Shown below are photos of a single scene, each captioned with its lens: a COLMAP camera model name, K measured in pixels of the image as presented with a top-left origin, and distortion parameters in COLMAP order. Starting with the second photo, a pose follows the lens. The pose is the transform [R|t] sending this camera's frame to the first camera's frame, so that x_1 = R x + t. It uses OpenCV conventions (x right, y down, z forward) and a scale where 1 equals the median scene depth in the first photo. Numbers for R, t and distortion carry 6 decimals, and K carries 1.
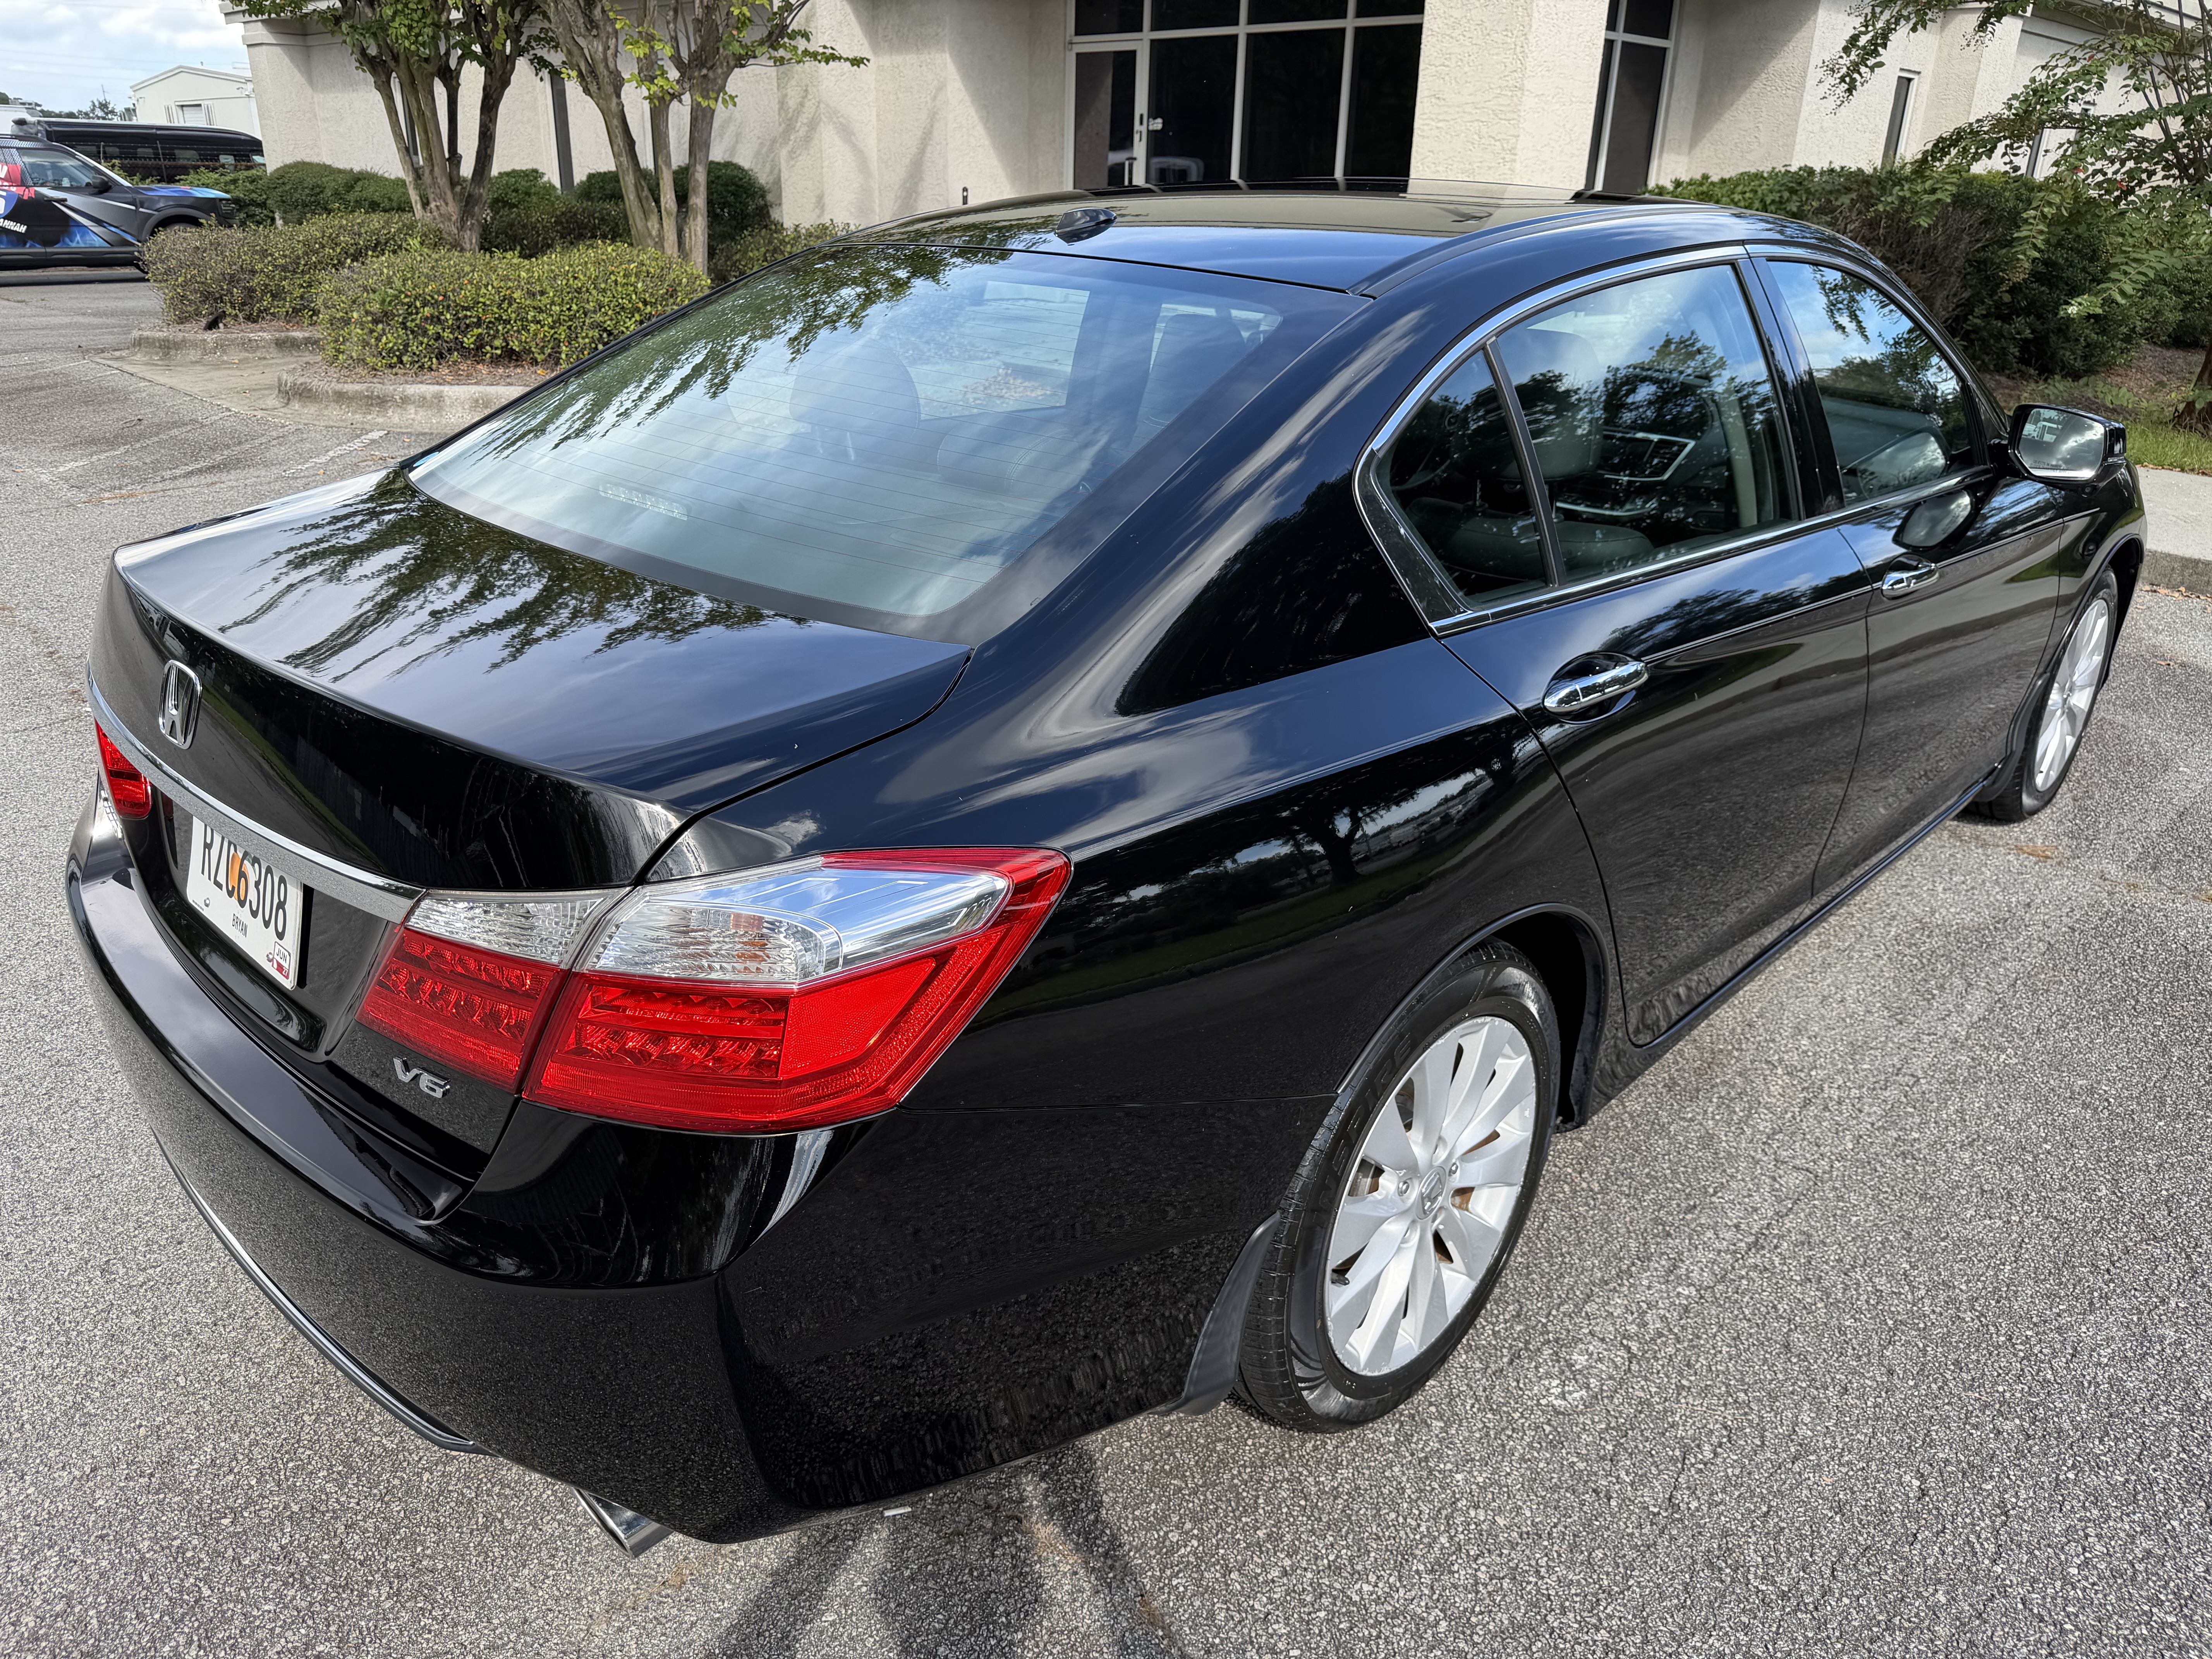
lens RADIAL K [[1519.3, 0, 1090.1], [0, 1519.3, 825.4], [0, 0, 1]] dist [-0.001616, -0.007274]
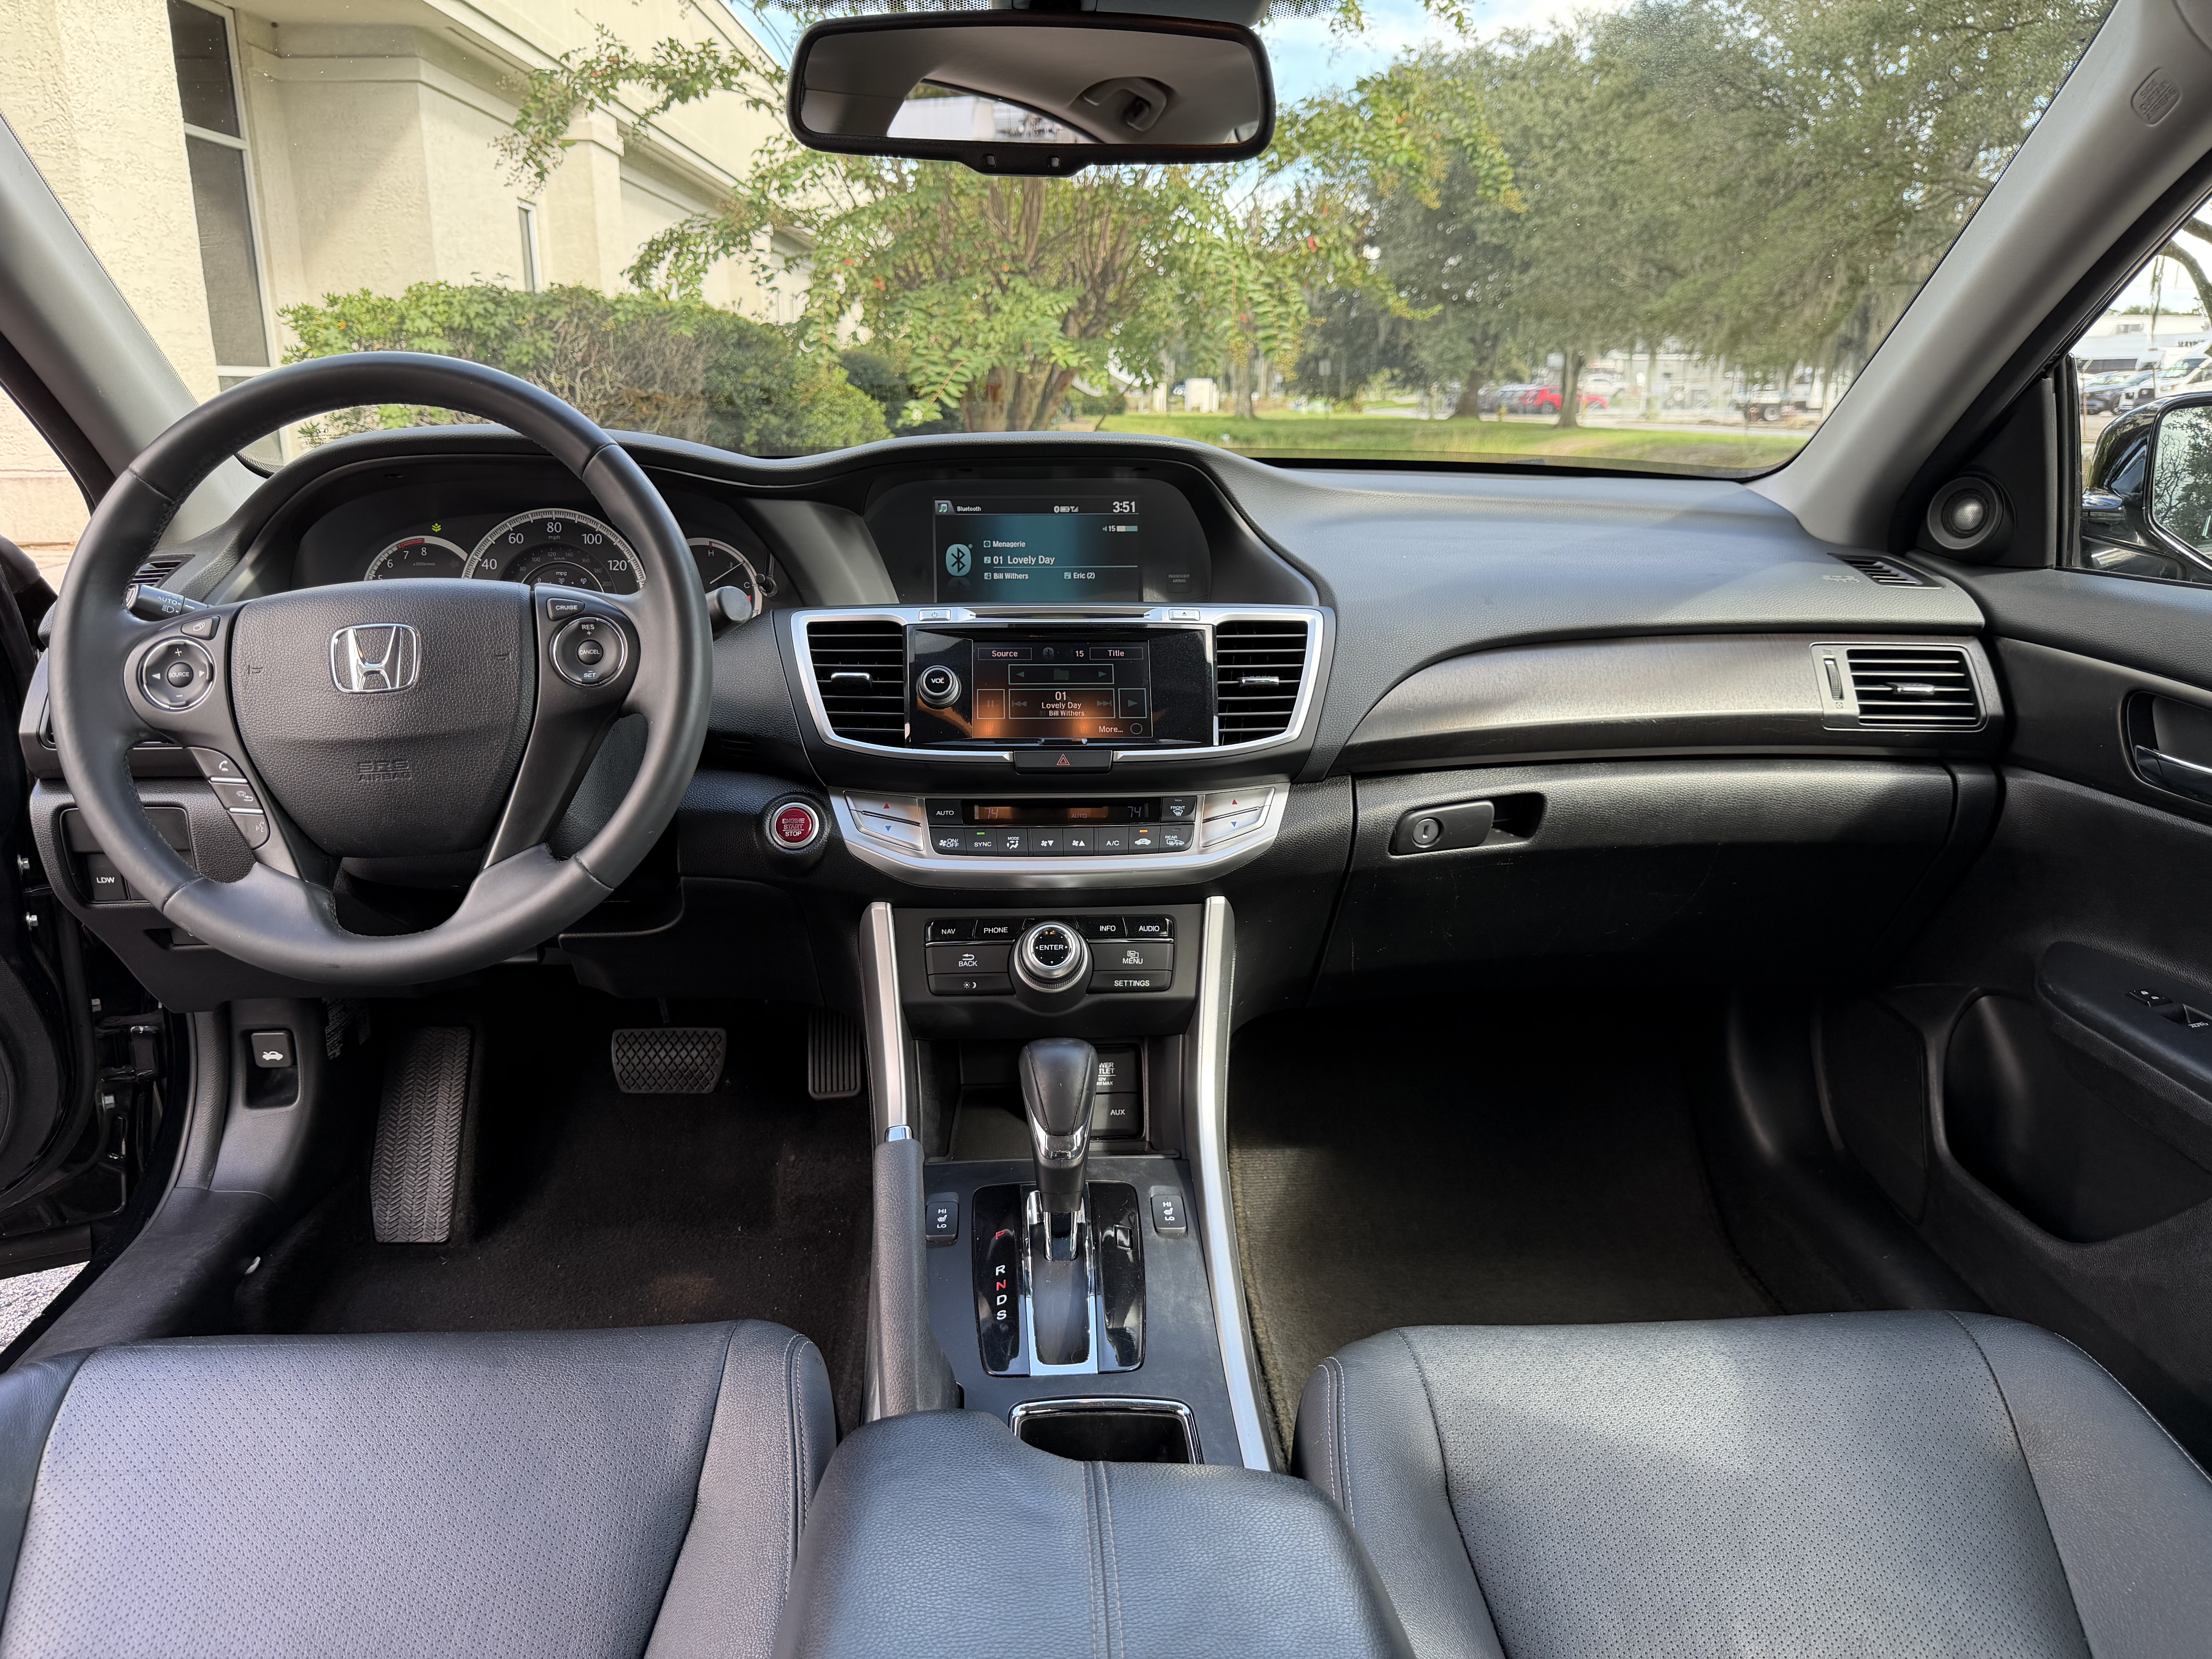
lens RADIAL K [[1623.3, 0, 1113.9], [0, 1623.3, 833.9], [0, 0, 1]] dist [0.014212, -0.025258]
pose [[0.681958, -0.219105, 0.697801, 0.032245], [0.297844, 0.954575, 0.008649, -0.064994], [-0.667999, 0.201937, 0.716240, 0.228486]]
